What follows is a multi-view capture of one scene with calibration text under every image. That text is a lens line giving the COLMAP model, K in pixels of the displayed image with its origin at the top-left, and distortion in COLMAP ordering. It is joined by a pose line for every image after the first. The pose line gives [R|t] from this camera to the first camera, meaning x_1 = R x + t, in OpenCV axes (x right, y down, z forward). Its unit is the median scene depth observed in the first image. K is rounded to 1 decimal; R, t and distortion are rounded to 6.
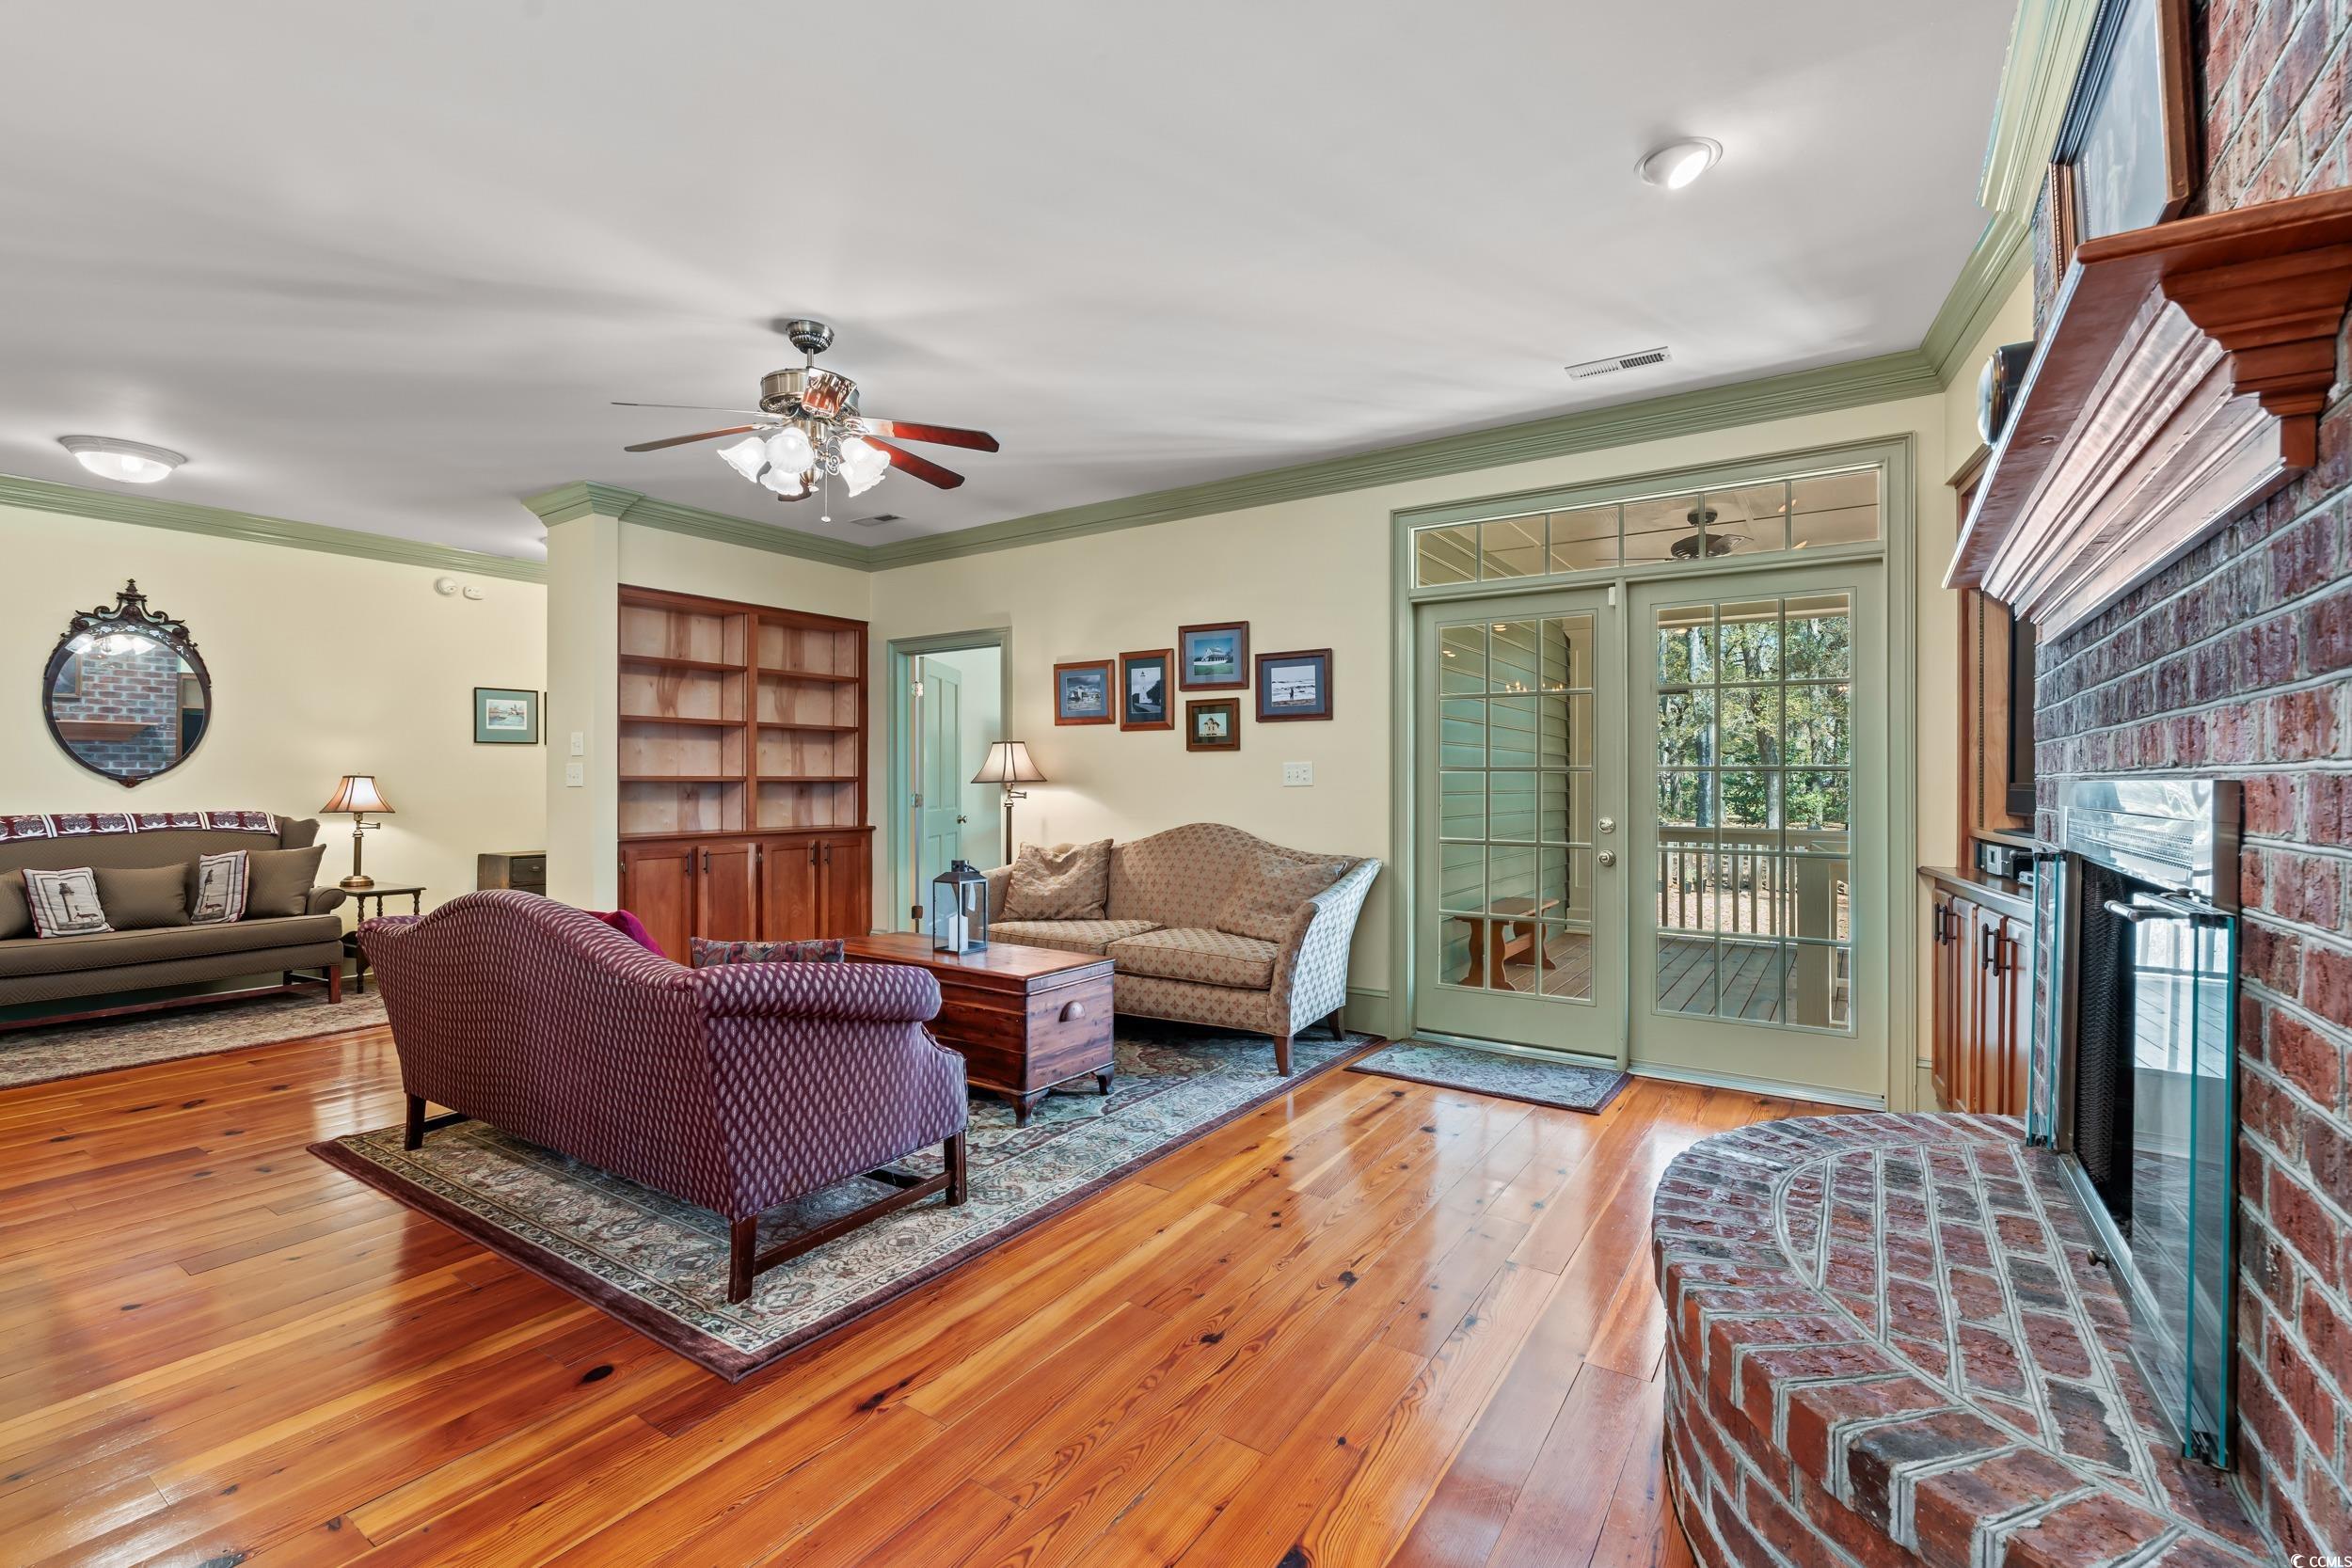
lens RADIAL K [[1031.4, 0, 1170.4], [0, 1031.4, 777.7], [0, 0, 1]] dist [0.002424, 0.000121]
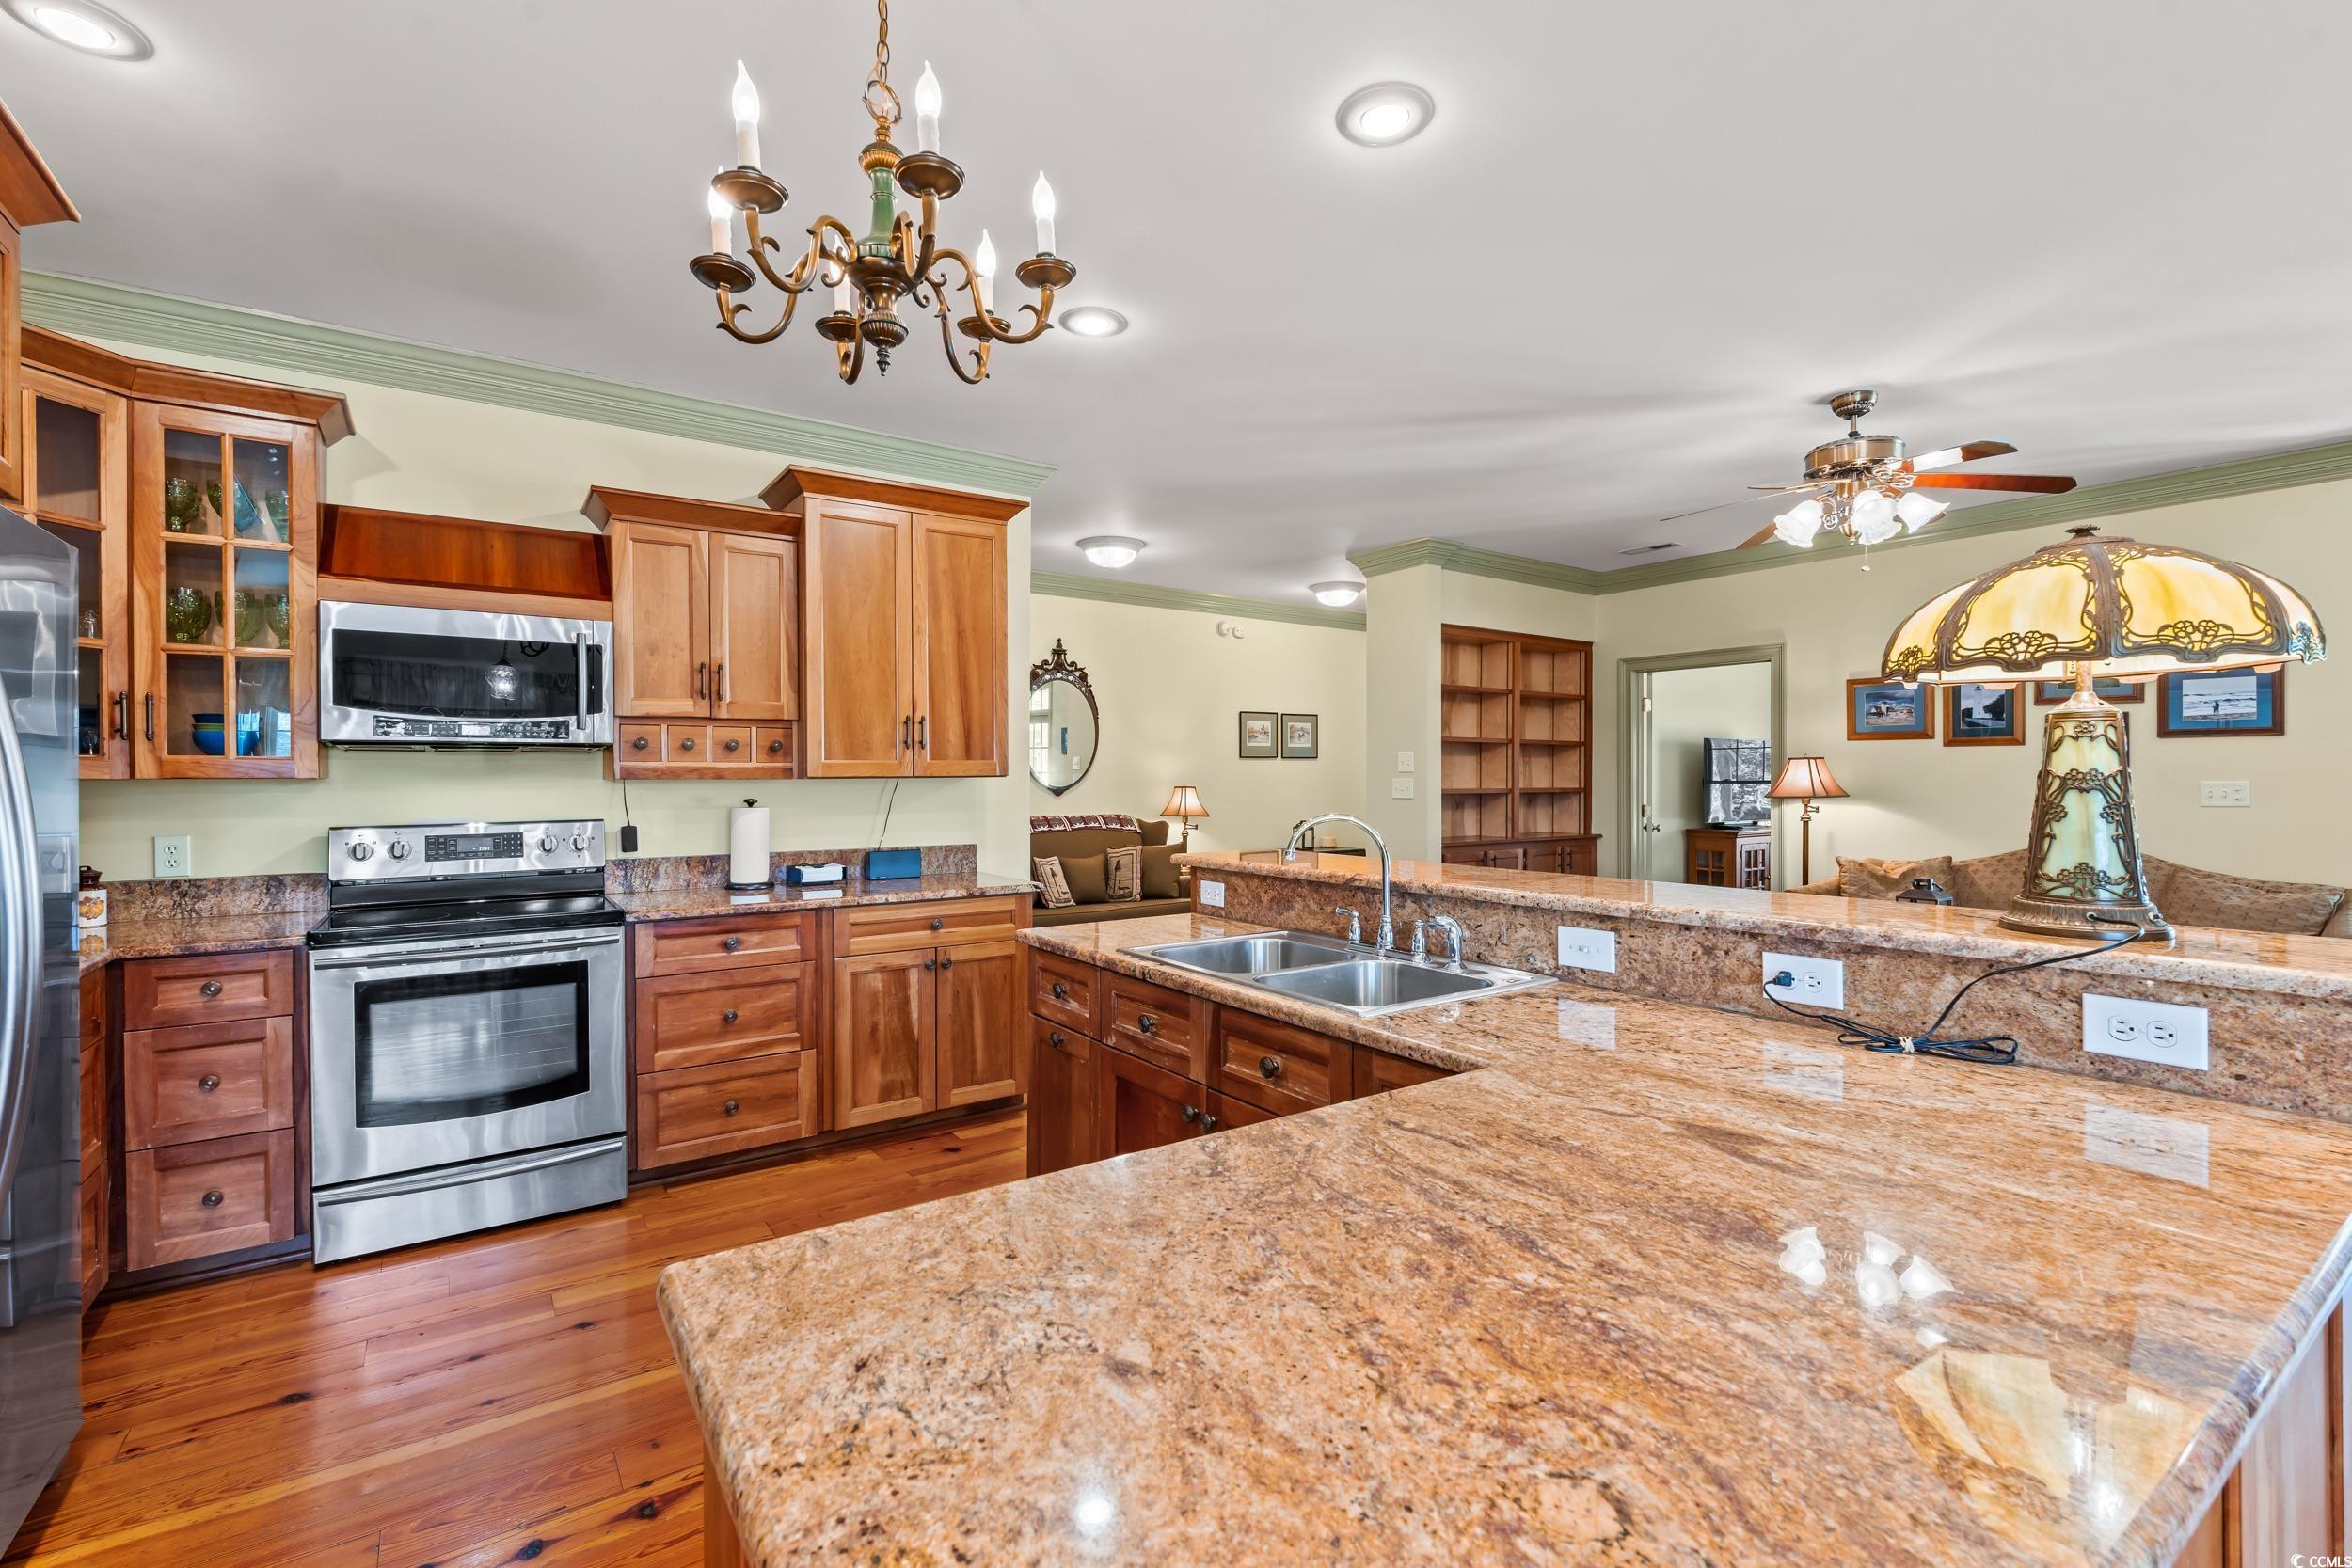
lens RADIAL K [[1031.4, 0, 1175.2], [0, 1031.4, 784.8], [0, 0, 1]] dist [0.002424, 0.000121]
pose [[0.939195, 0.004486, -0.343355, -0.408773], [-0.000430, 0.999929, 0.011888, -0.020310], [0.343384, -0.011018, 0.939131, -0.185920]]
